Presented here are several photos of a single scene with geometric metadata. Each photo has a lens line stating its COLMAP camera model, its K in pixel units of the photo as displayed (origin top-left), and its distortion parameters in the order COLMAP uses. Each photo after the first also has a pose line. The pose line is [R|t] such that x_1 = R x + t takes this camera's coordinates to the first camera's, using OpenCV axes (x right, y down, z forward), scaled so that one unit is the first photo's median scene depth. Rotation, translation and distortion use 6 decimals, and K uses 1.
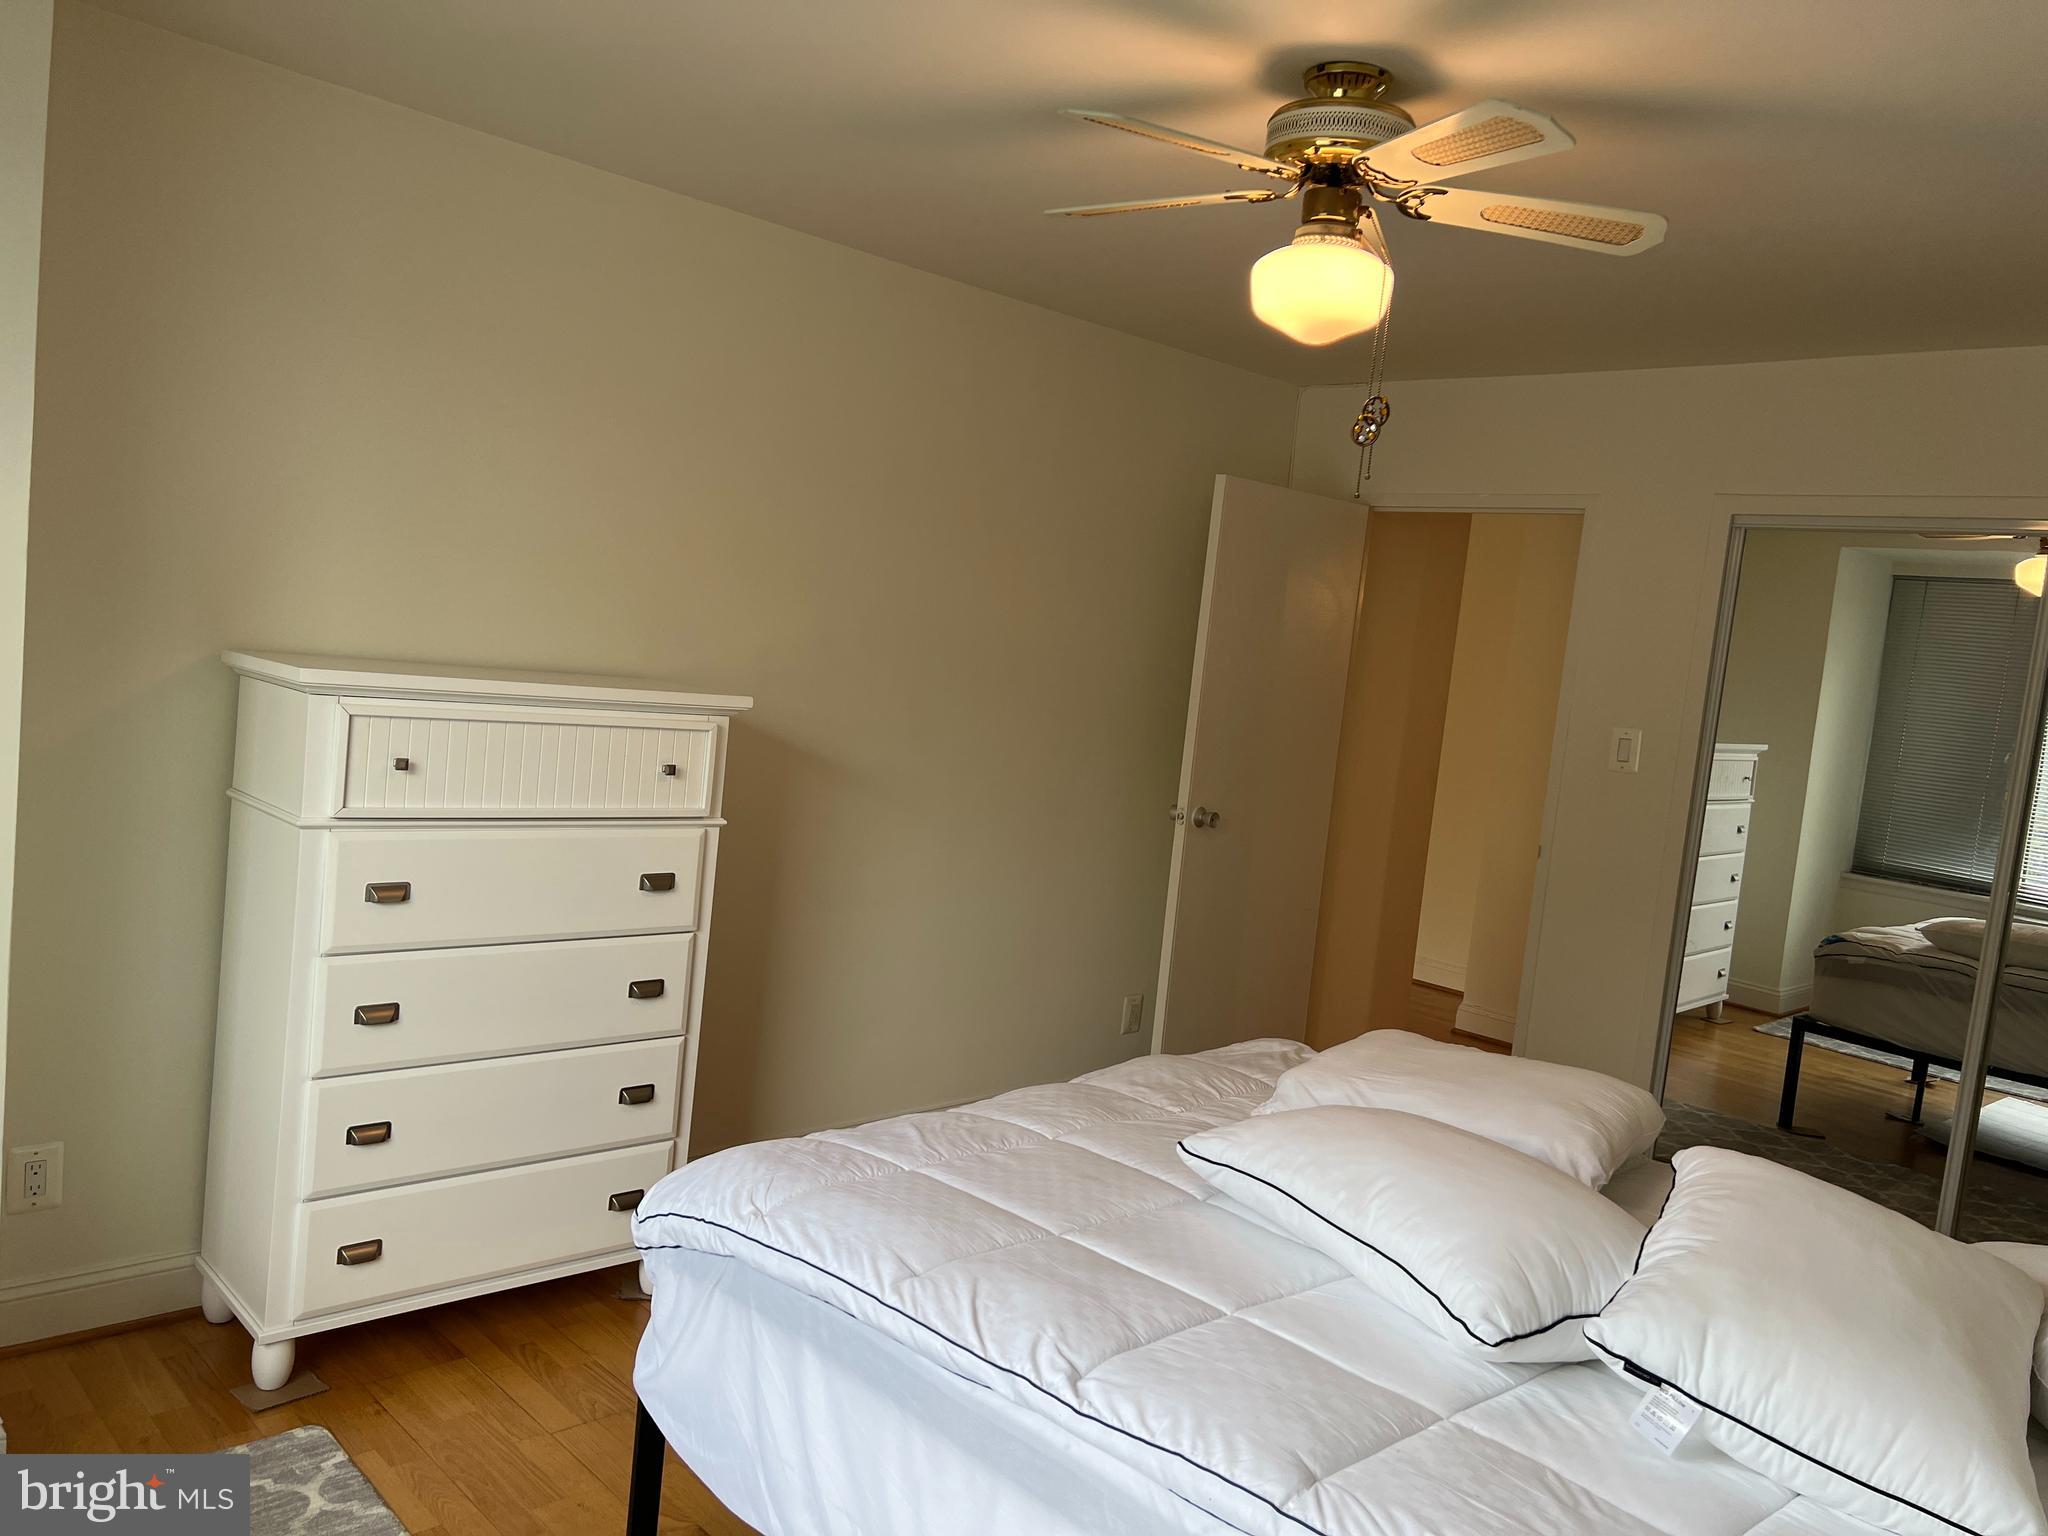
lens RADIAL K [[1573.7, 0, 1035.7], [0, 1573.7, 769.4], [0, 0, 1]] dist [0.109924, -0.148369]
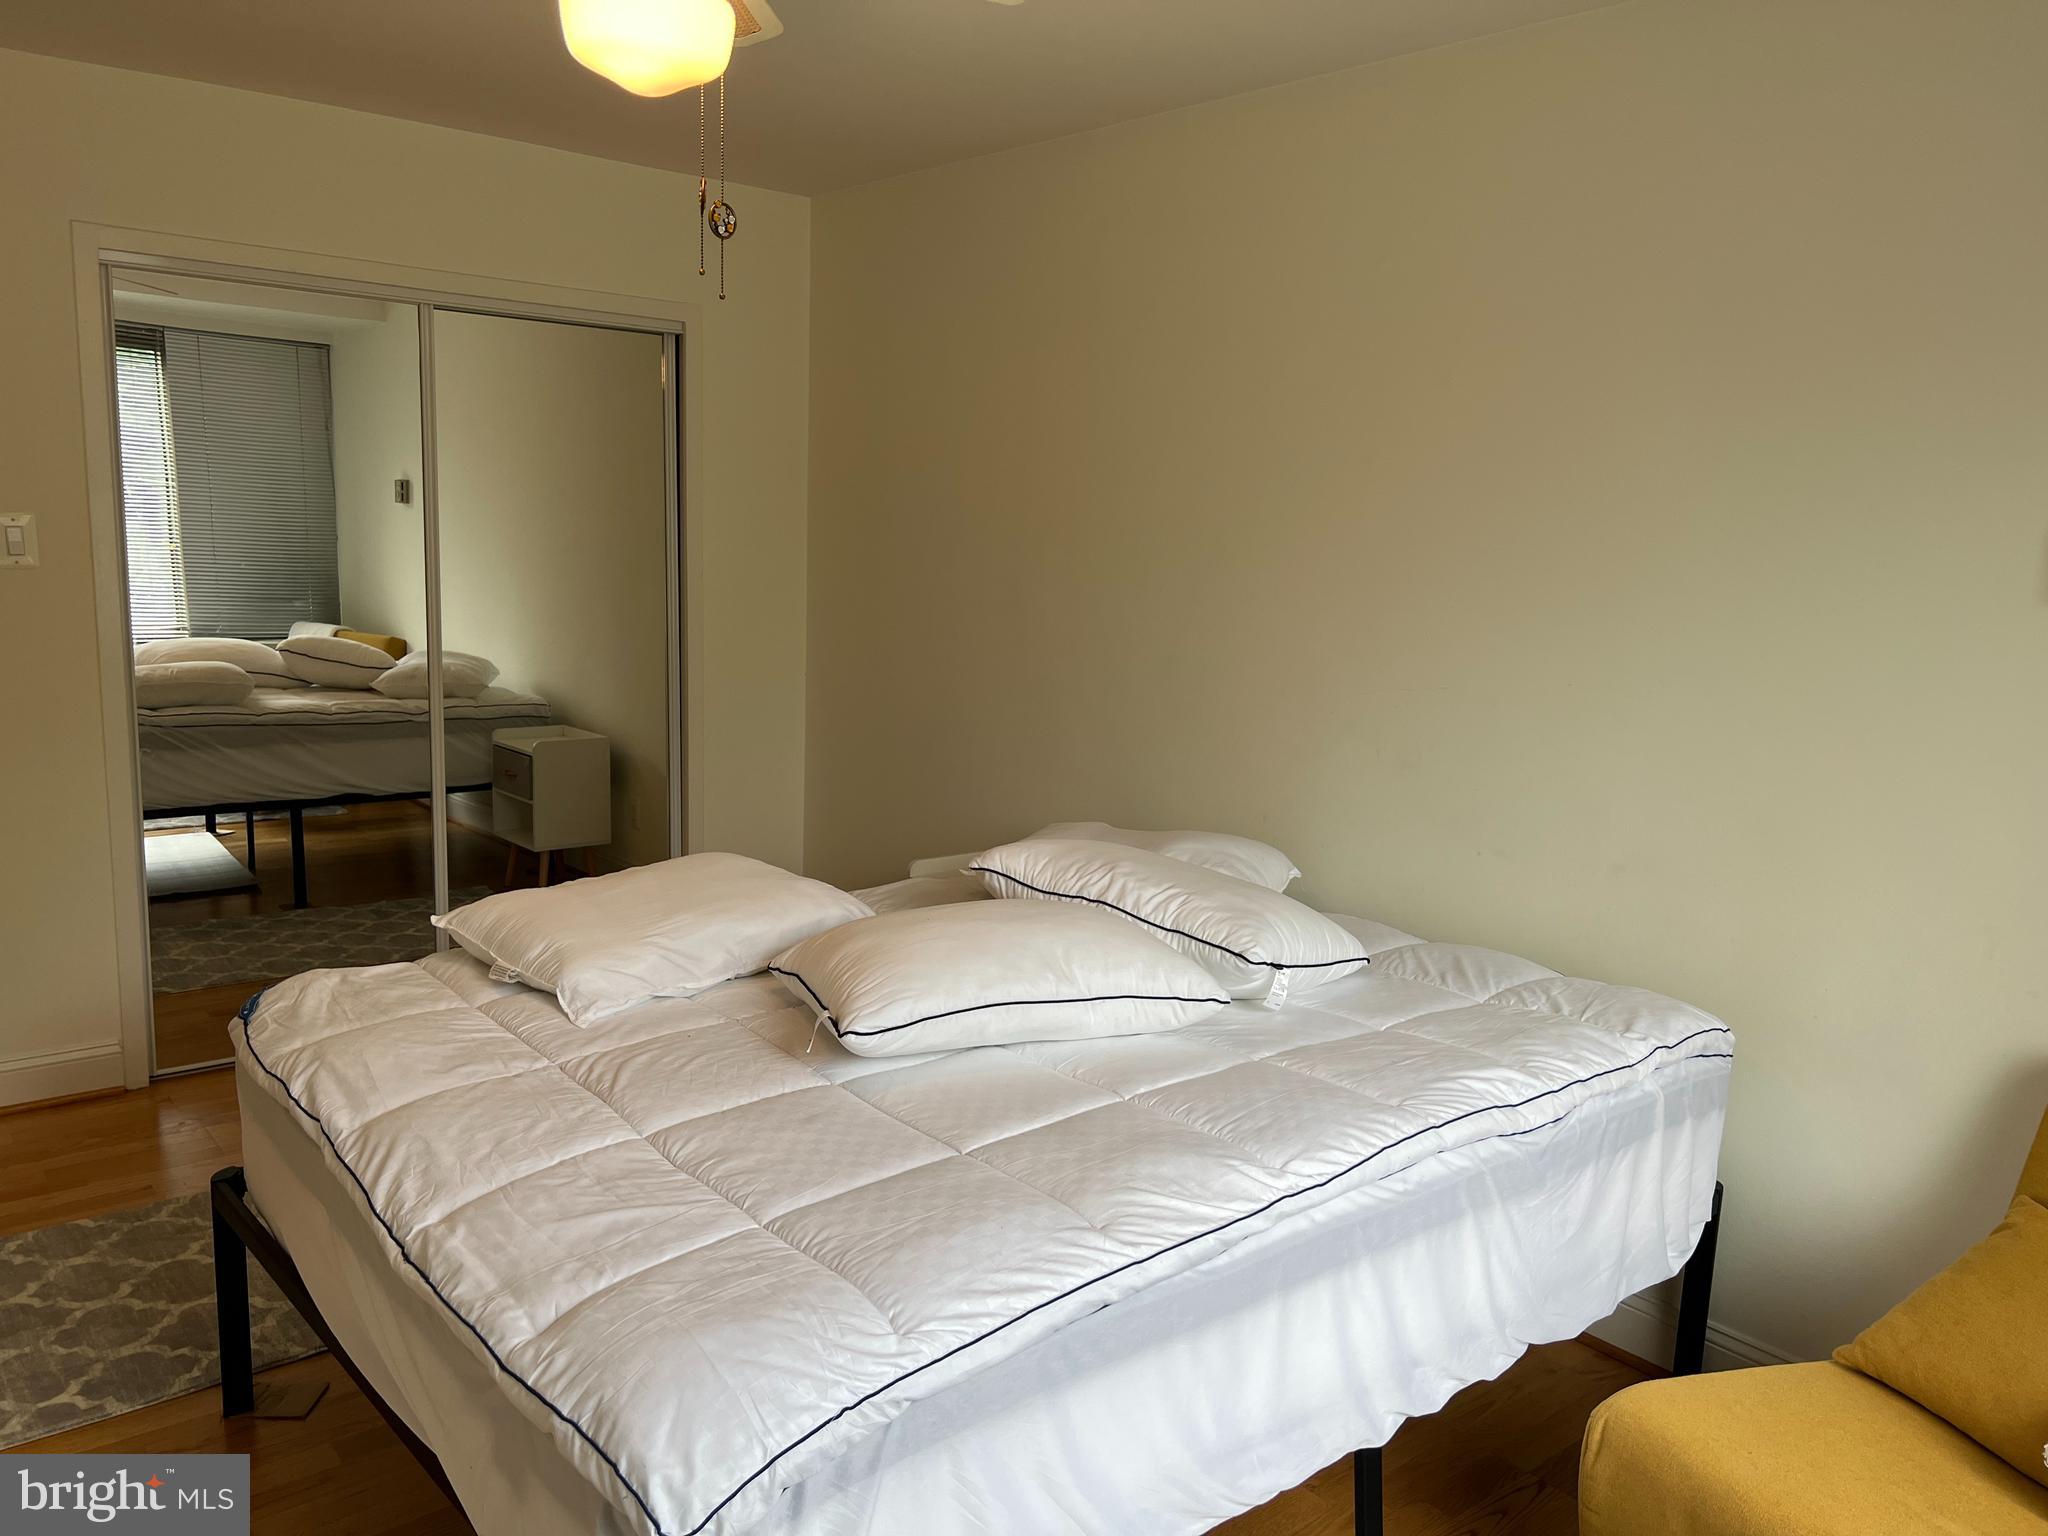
lens RADIAL K [[1573.7, 0, 1035.7], [0, 1573.7, 769.4], [0, 0, 1]] dist [0.109924, -0.148369]
pose [[0.076043, -0.258927, 0.962899, -0.796921], [0.062975, 0.965014, 0.254522, -0.147214], [-0.995114, 0.041283, 0.089688, 0.863193]]
